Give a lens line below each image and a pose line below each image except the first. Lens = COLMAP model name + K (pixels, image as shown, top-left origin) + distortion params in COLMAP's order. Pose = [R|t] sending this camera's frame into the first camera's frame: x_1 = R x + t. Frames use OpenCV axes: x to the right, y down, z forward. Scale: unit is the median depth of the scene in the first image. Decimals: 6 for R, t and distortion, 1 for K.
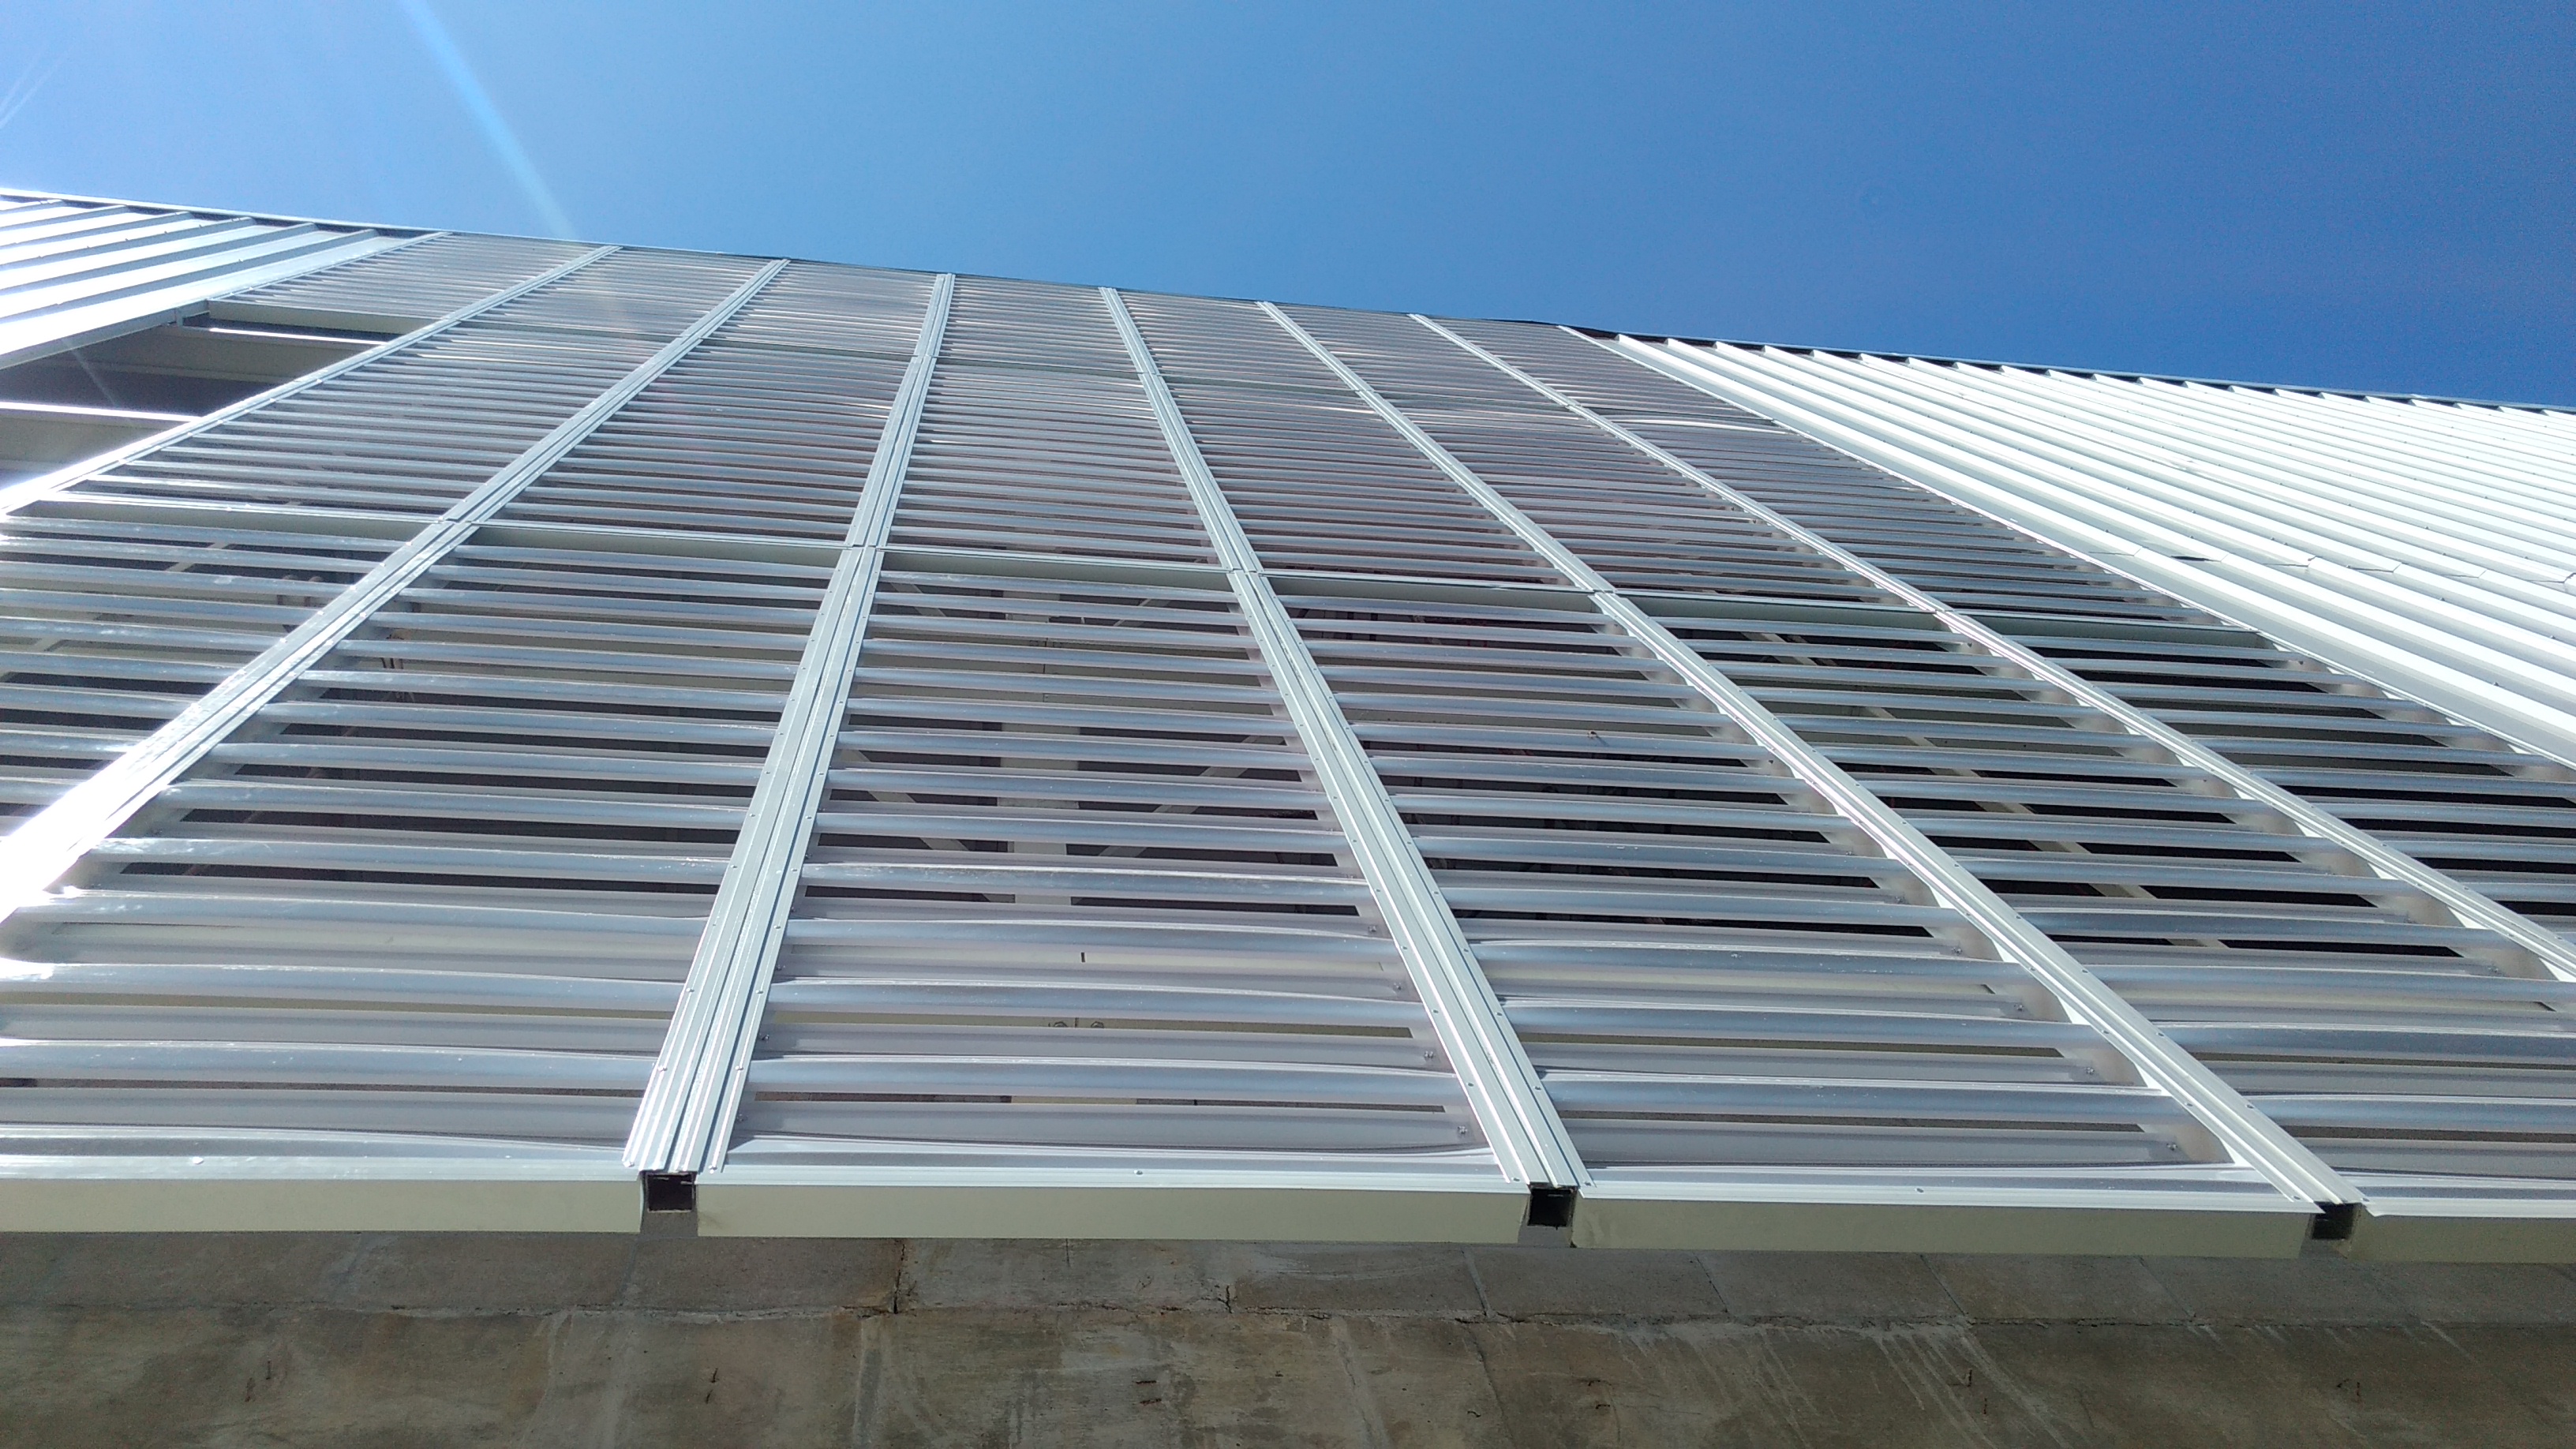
lens RADIAL K [[2029.2, 0, 1271.4], [0, 2029.2, 702.7], [0, 0, 1]] dist [0.003131, 0.024926]
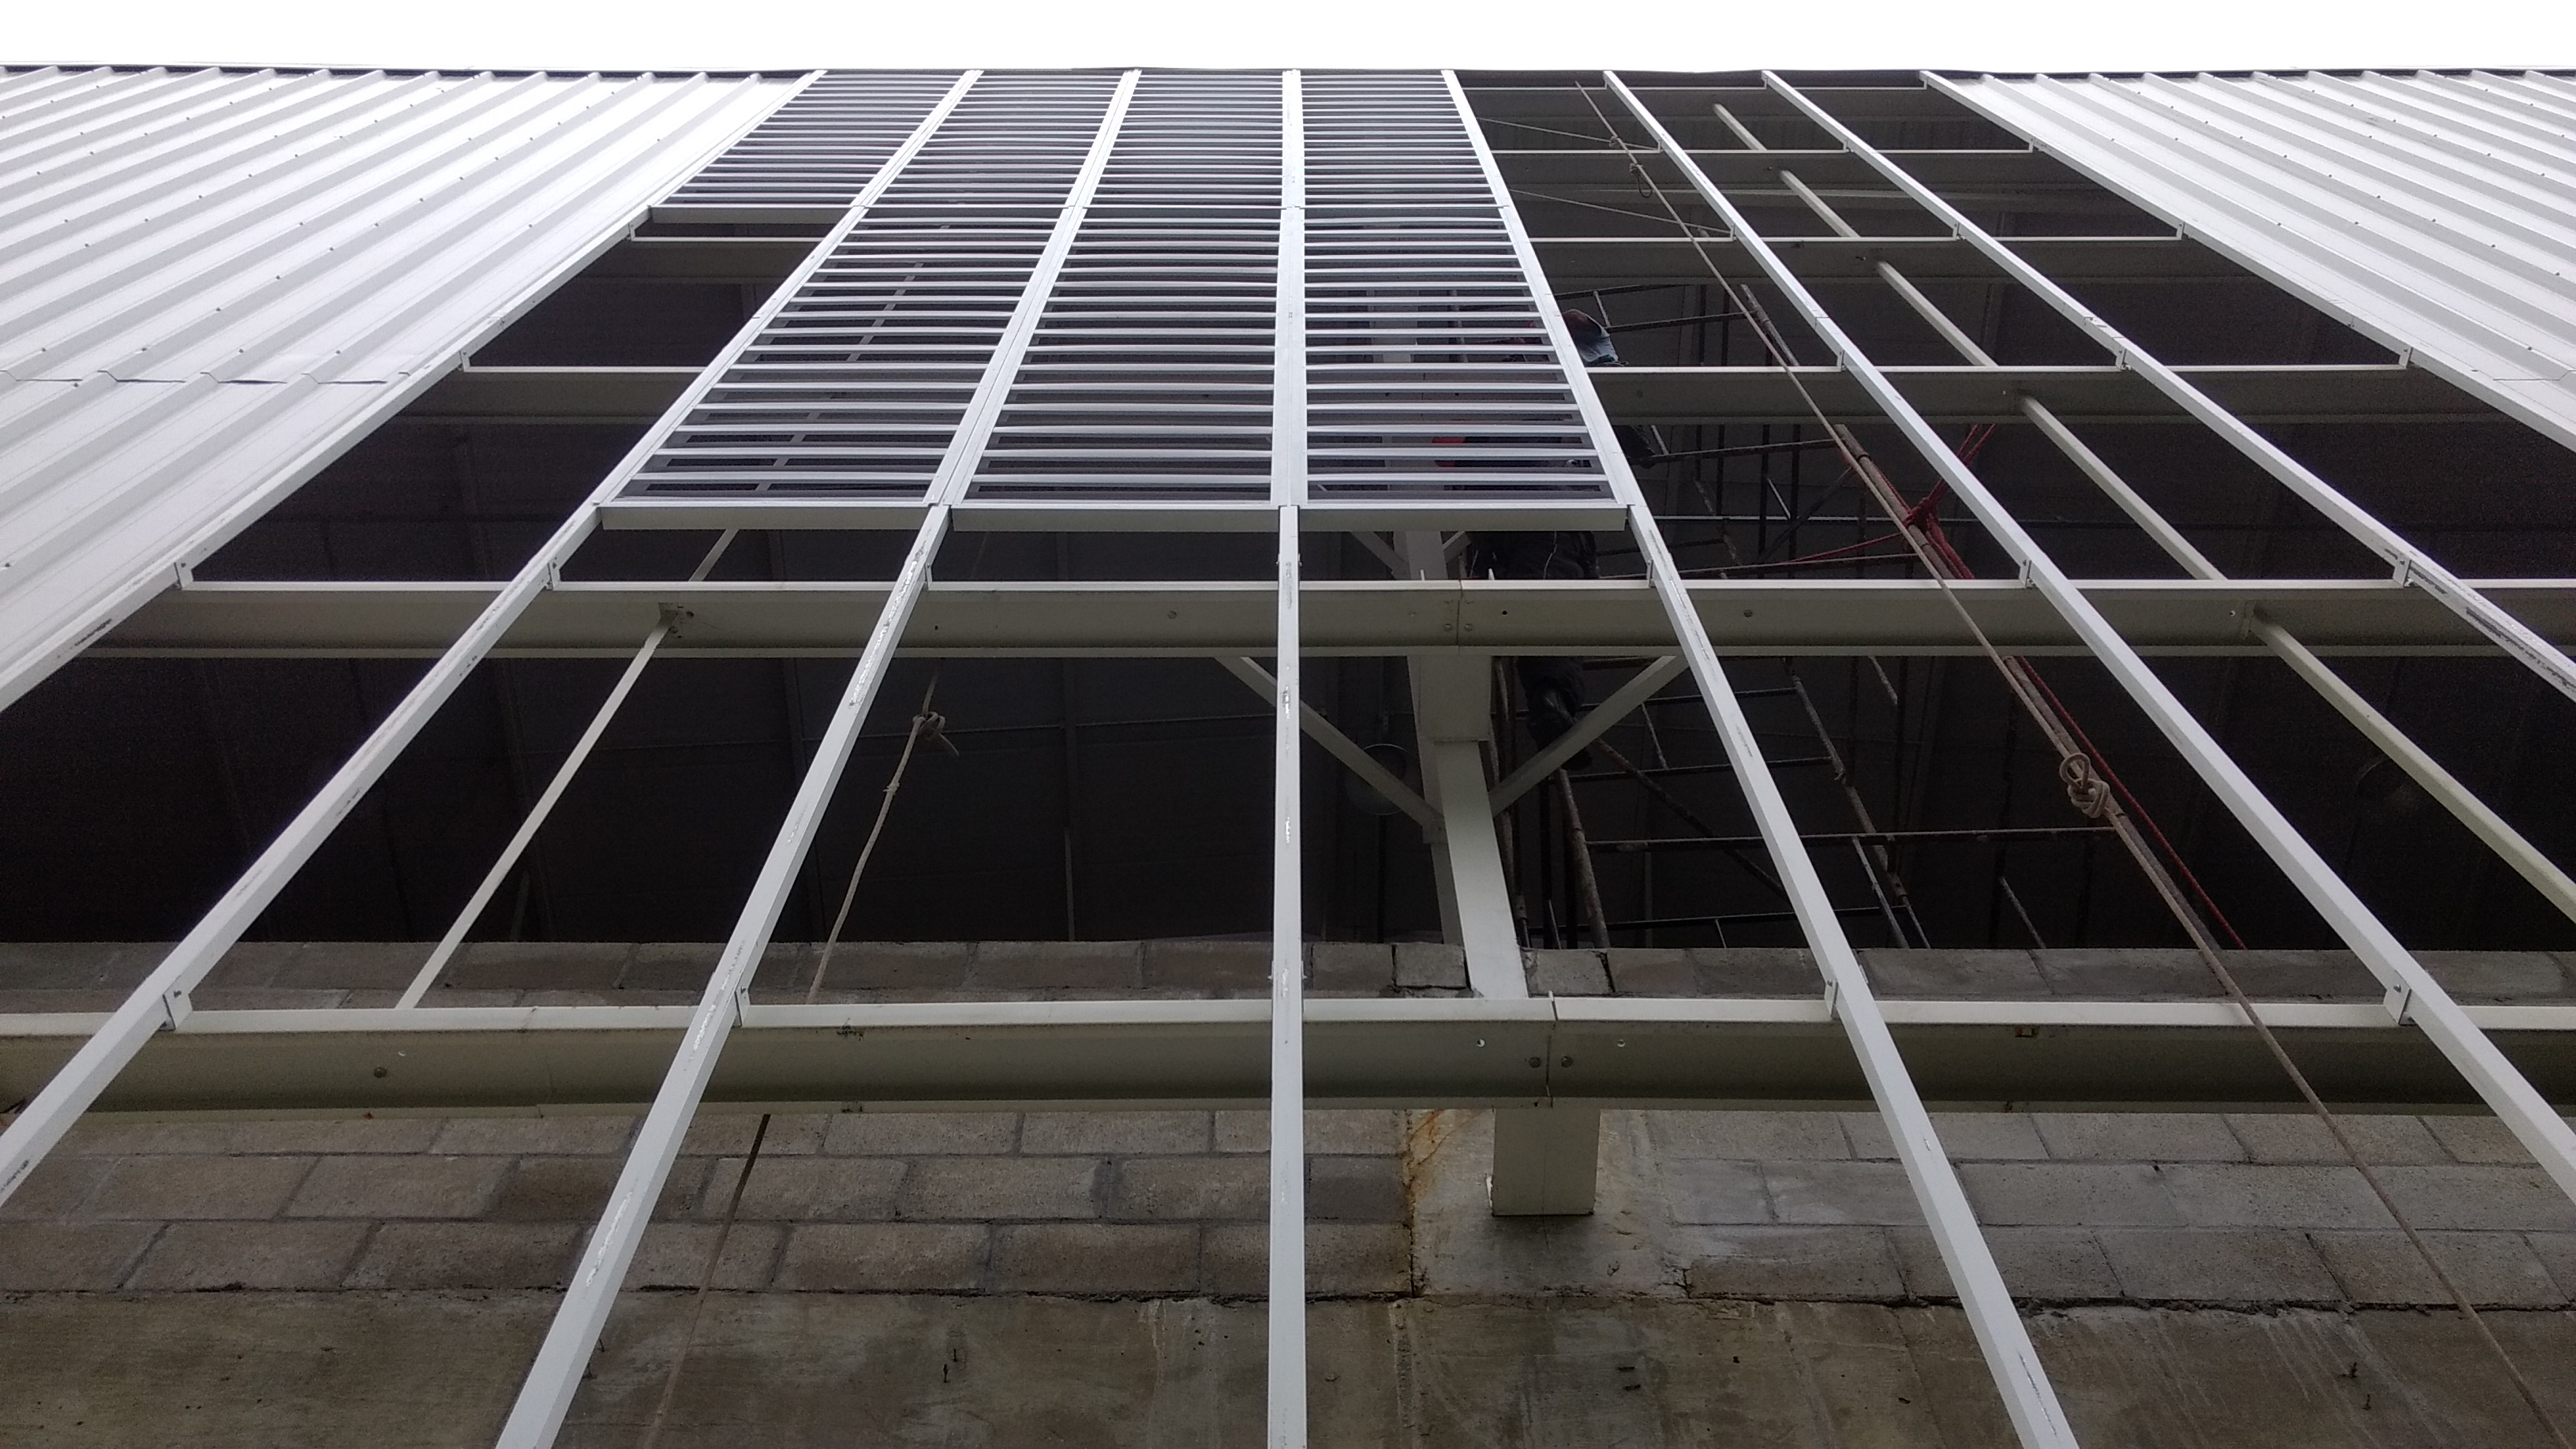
lens RADIAL K [[1960.7, 0, 1267.4], [0, 1960.7, 732.0], [0, 0, 1]] dist [0.006259, 0.025807]
pose [[0.986233, -0.017759, -0.164406, -0.072582], [0.047485, 0.982758, 0.178697, -0.260234], [0.158398, -0.184044, 0.970071, -0.110489]]
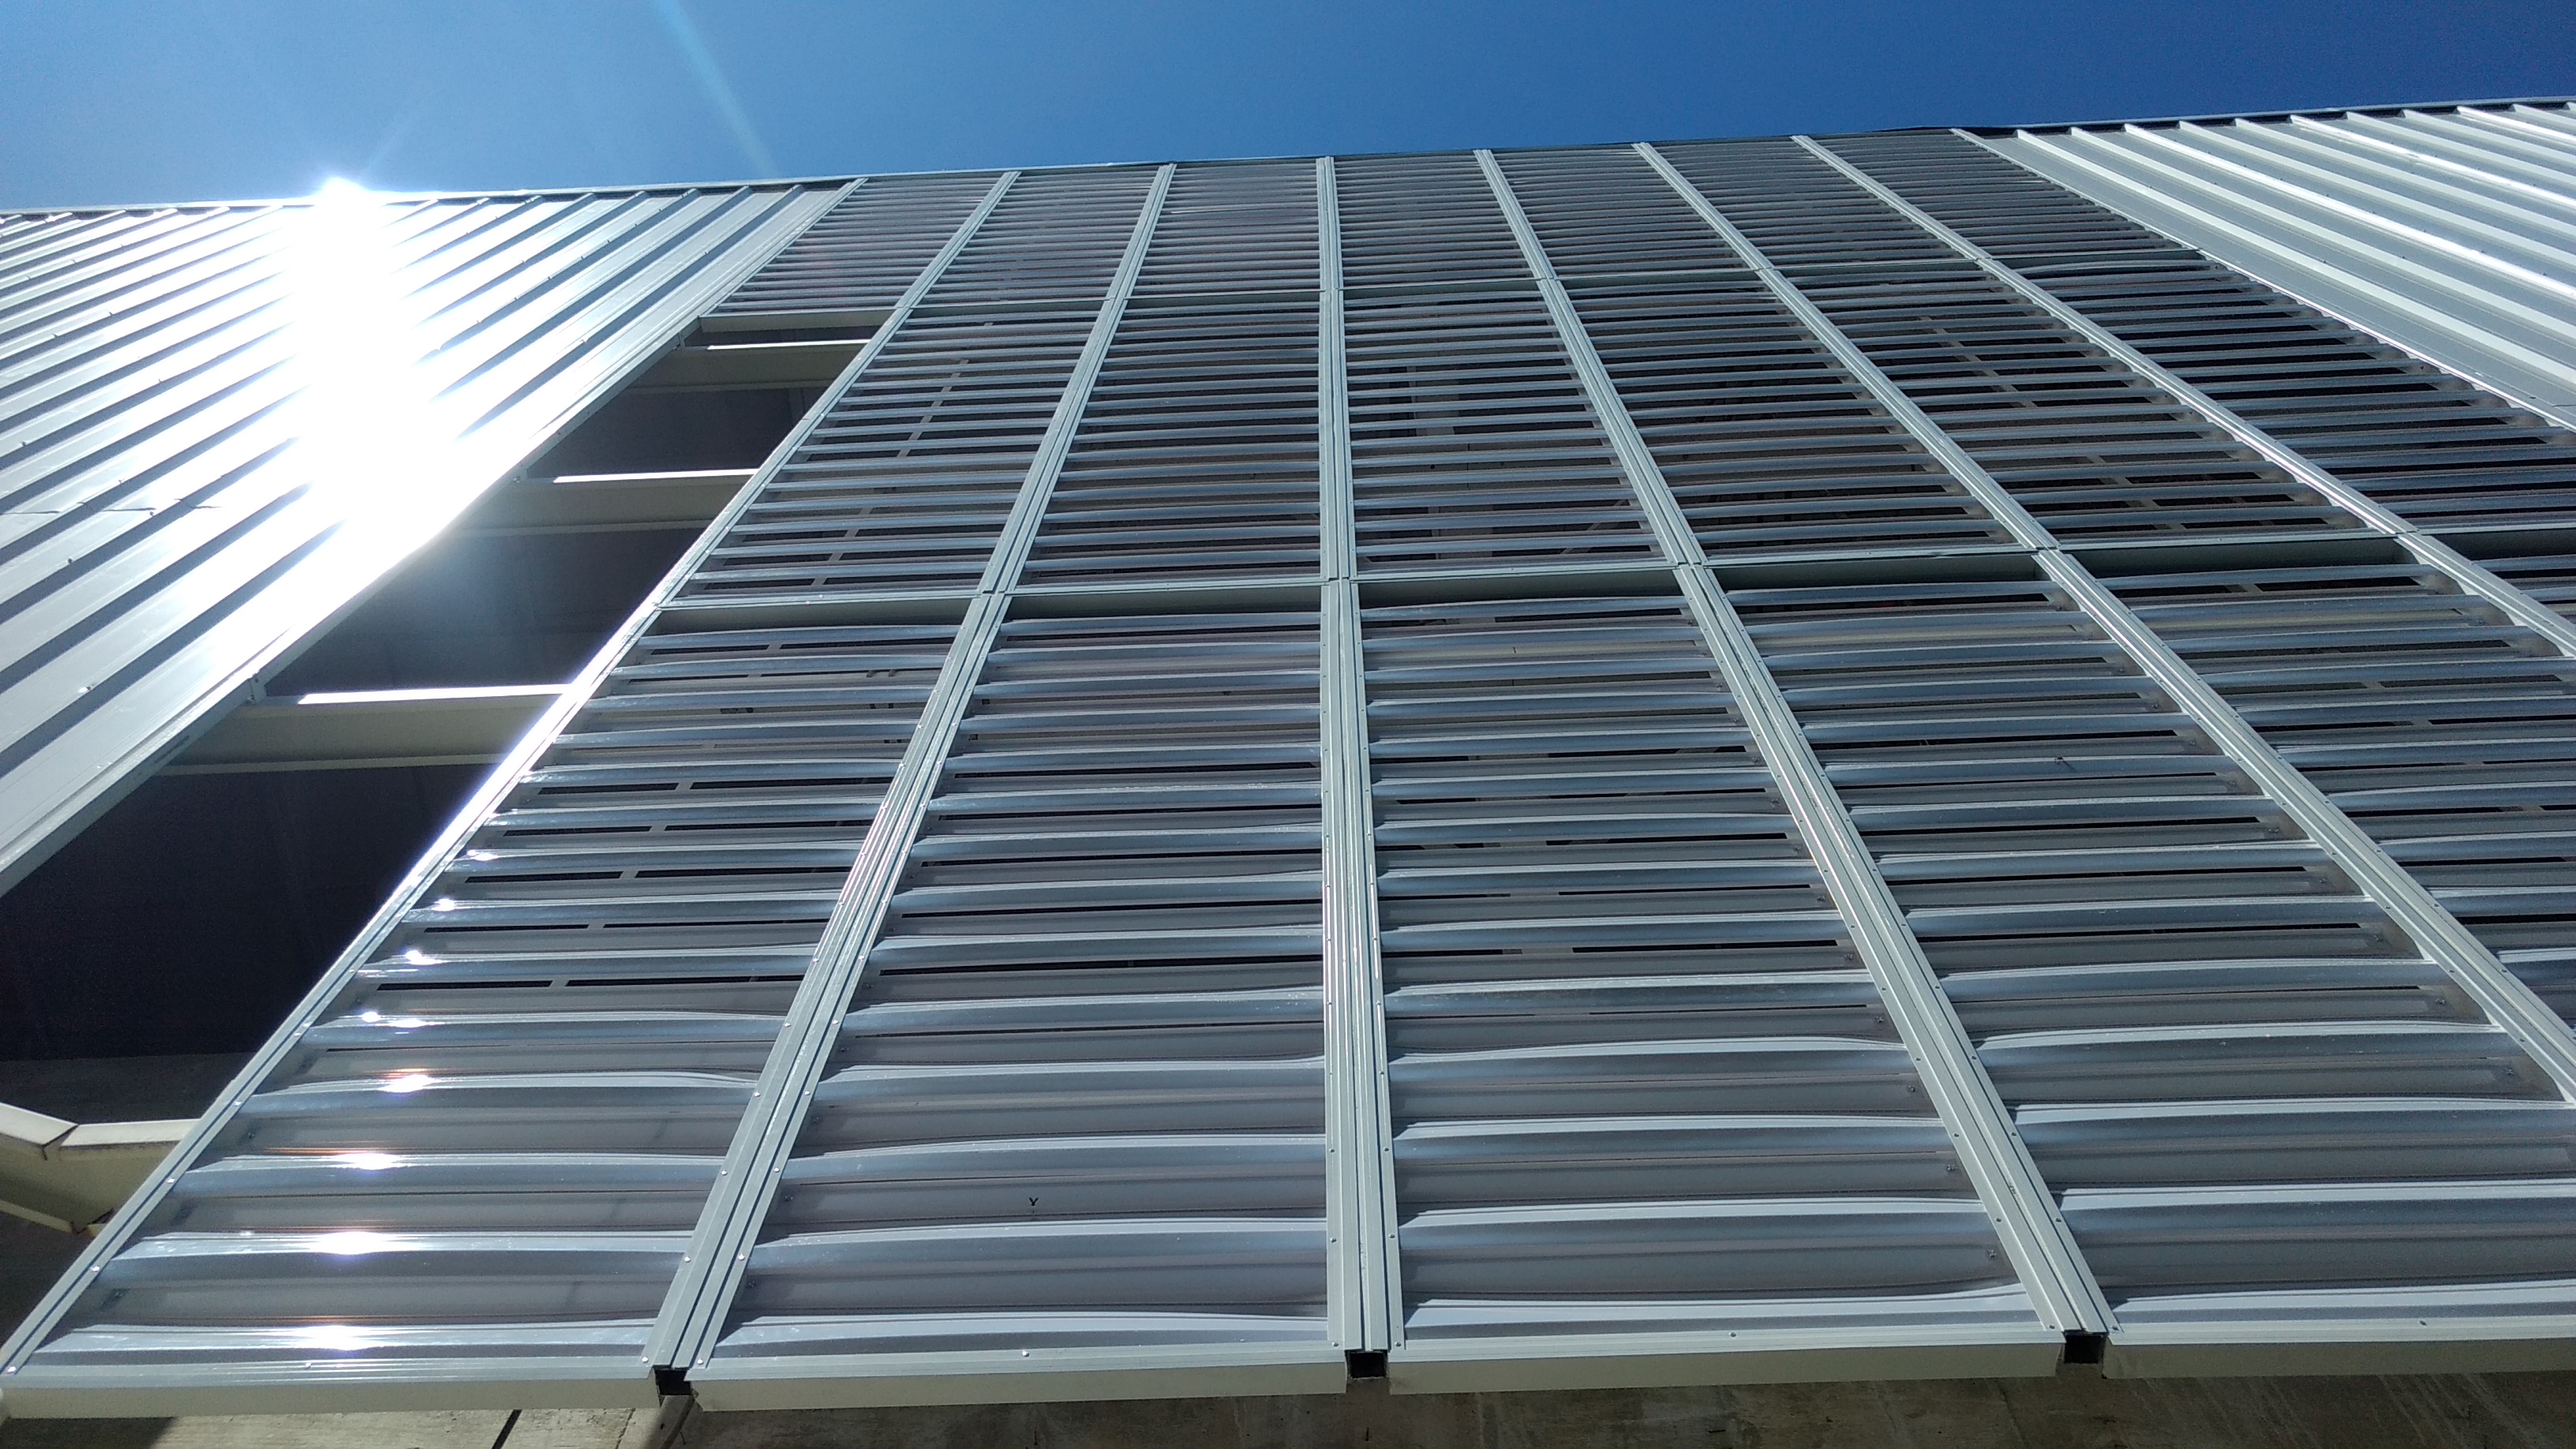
lens RADIAL K [[2029.2, 0, 1272.6], [0, 2029.2, 702.8], [0, 0, 1]] dist [0.003131, 0.024926]
pose [[0.980280, -0.067408, -0.185761, -0.066126], [0.088962, 0.989915, 0.110249, -0.243615], [0.176456, -0.124601, 0.976390, -0.163054]]
